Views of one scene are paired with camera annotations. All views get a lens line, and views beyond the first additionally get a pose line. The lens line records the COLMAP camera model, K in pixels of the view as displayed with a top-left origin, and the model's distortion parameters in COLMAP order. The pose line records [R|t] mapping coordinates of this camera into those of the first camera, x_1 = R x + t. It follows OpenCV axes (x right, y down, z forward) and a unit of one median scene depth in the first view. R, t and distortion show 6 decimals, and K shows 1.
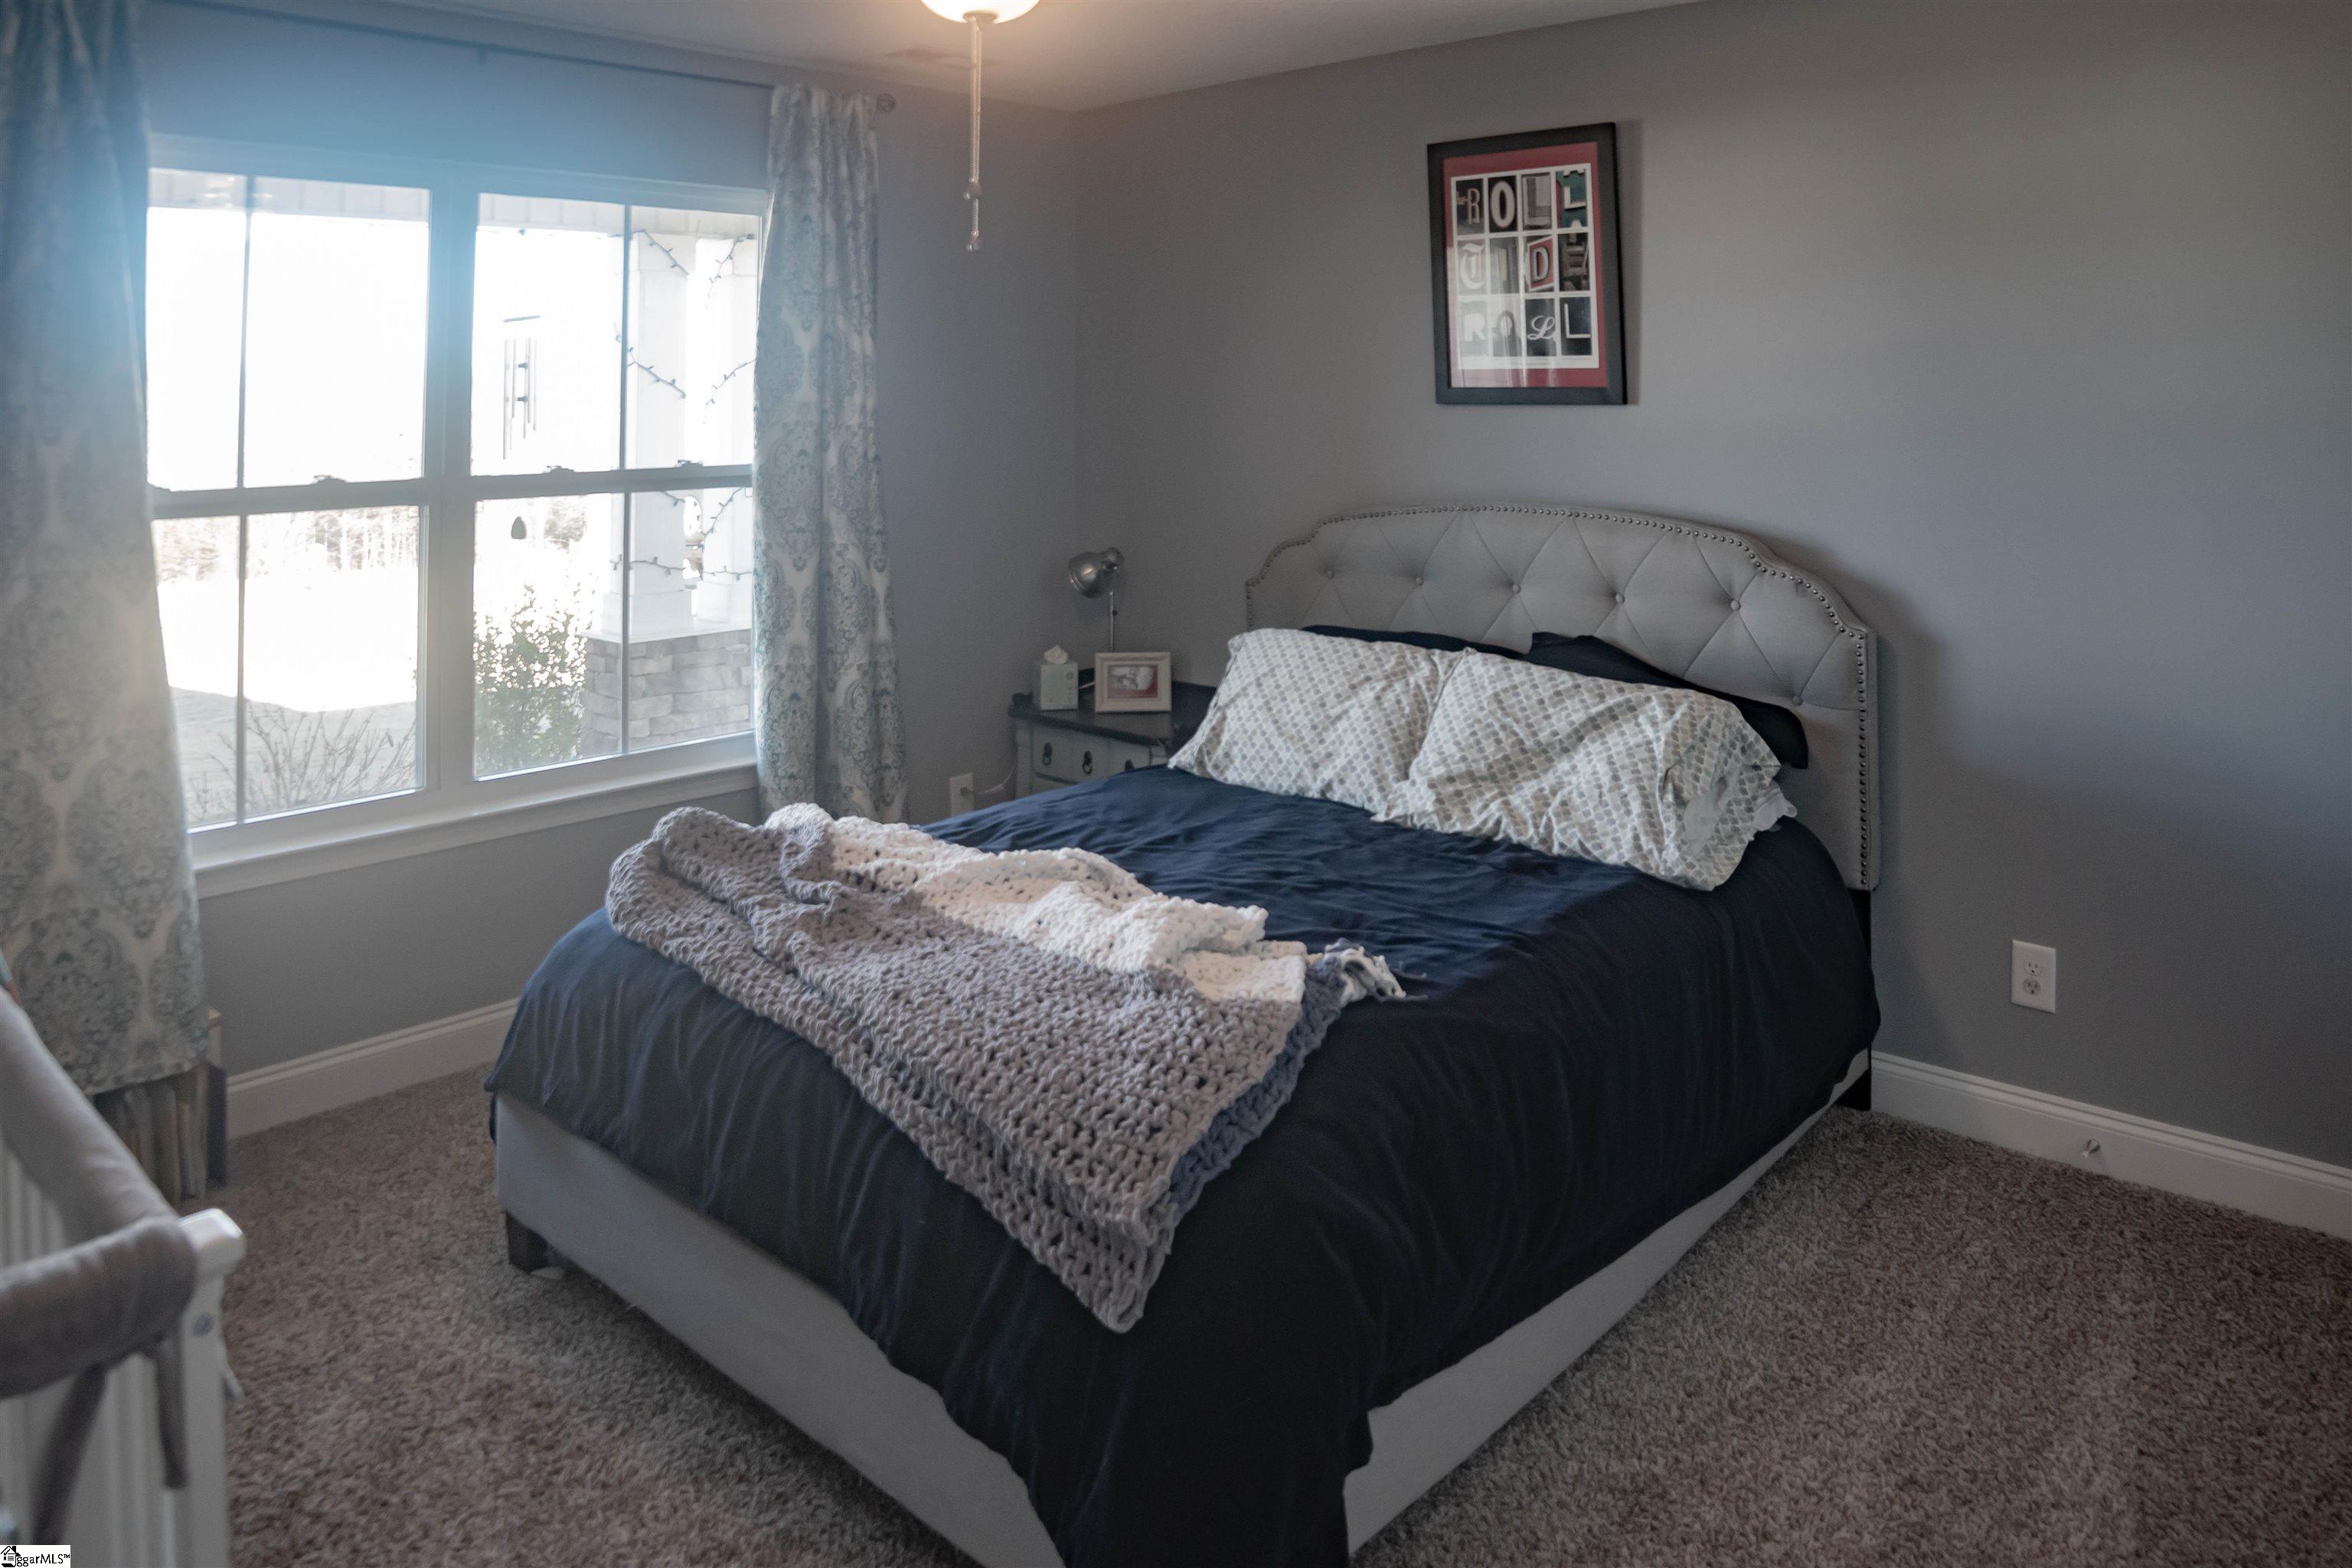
lens RADIAL K [[1494.6, 0, 1175.3], [0, 1494.6, 836.4], [0, 0, 1]] dist [-0.076162, 0.000612]
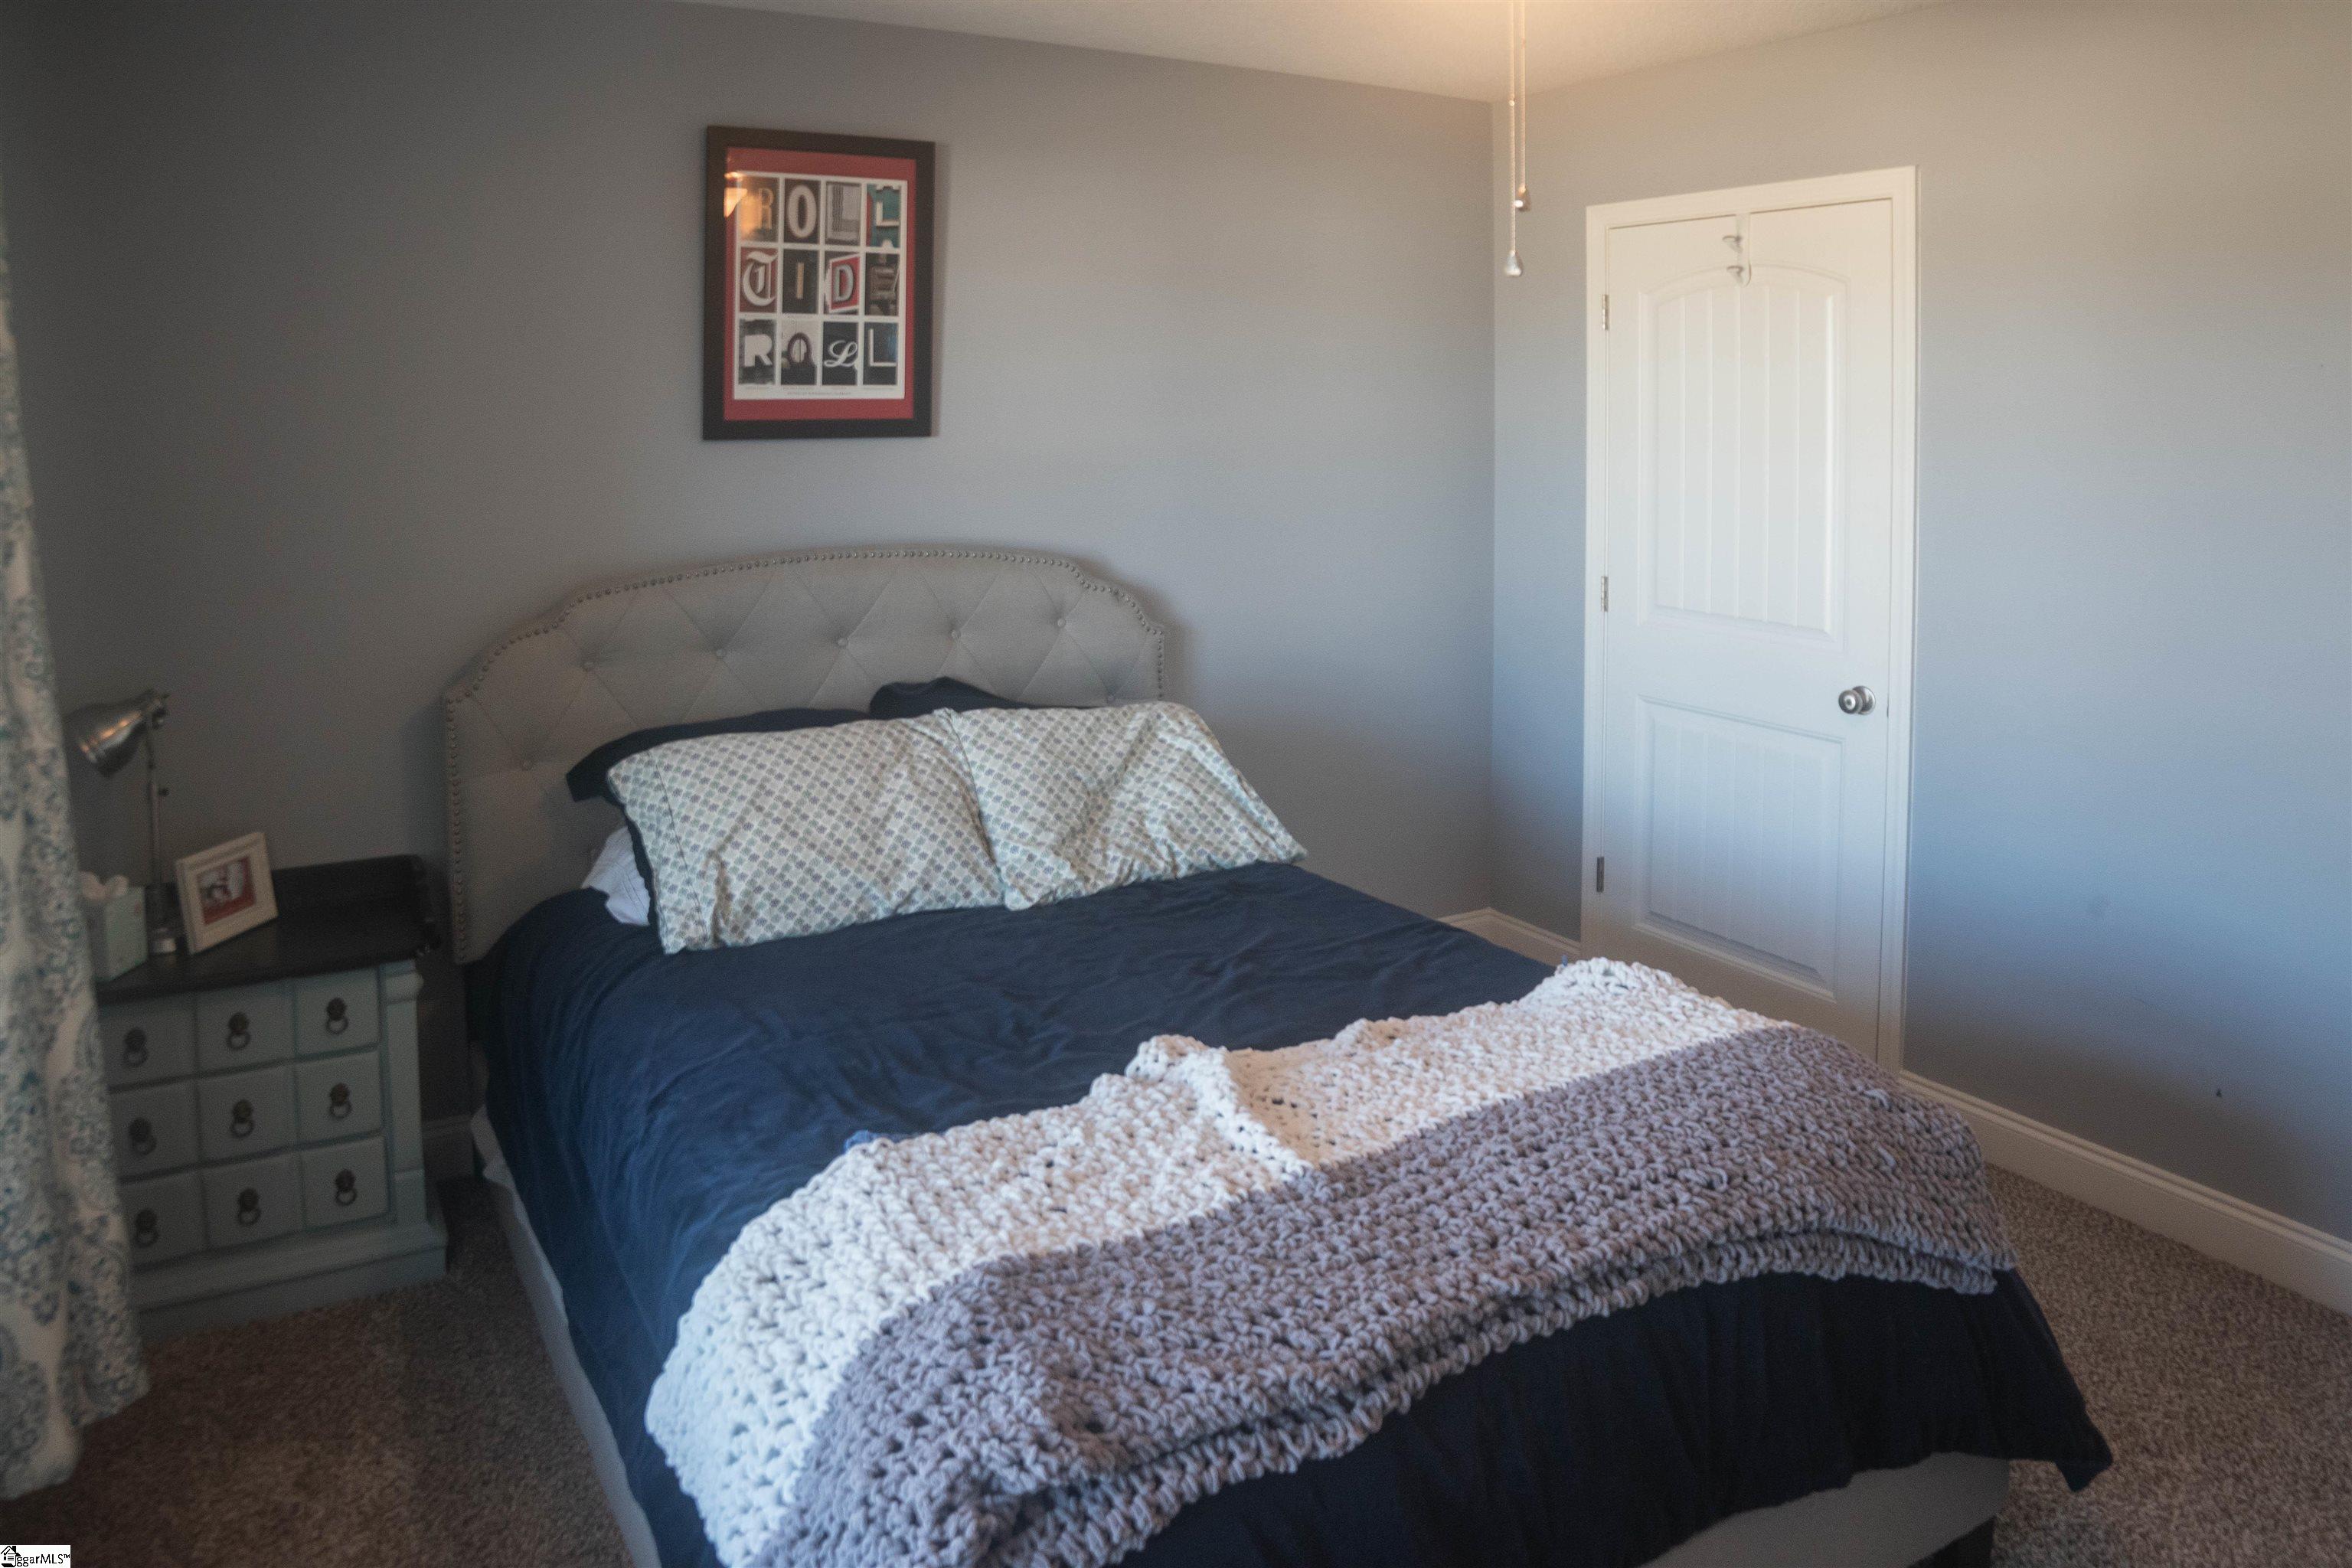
lens RADIAL K [[1529.7, 0, 1176.0], [0, 1529.7, 784.0], [0, 0, 1]] dist [-0.004038, -0.000240]
pose [[0.349407, -0.233140, 0.907502, -0.610355], [0.256434, 0.955364, 0.146703, -0.181715], [-0.901197, 0.181455, 0.393596, 0.504216]]
